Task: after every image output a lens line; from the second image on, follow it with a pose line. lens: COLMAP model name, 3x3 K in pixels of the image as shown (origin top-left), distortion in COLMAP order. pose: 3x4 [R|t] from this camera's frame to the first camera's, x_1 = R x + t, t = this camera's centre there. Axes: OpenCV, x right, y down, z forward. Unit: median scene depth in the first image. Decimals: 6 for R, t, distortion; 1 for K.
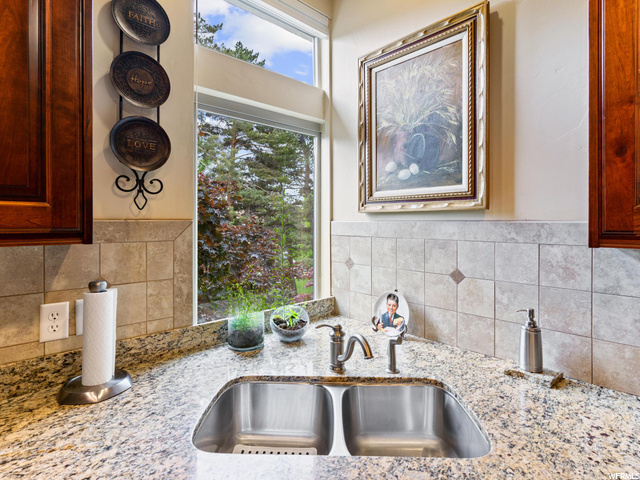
lens RADIAL K [[349.3, 0, 323.8], [0, 349.3, 225.6], [0, 0, 1]] dist [0.000564, 0.001537]
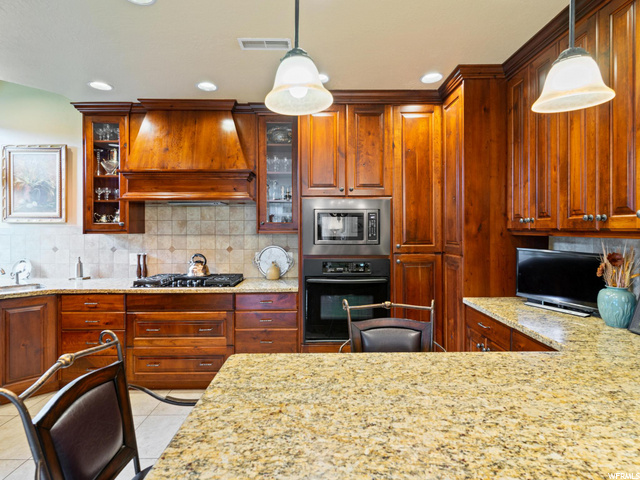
lens RADIAL K [[349.3, 0, 318.1], [0, 349.3, 229.7], [0, 0, 1]] dist [0.000564, 0.001537]
pose [[0.689380, -0.001721, 0.724398, -0.129220], [0.006541, 0.999971, -0.003848, 0.028551], [-0.724370, 0.007391, 0.689372, -2.105230]]
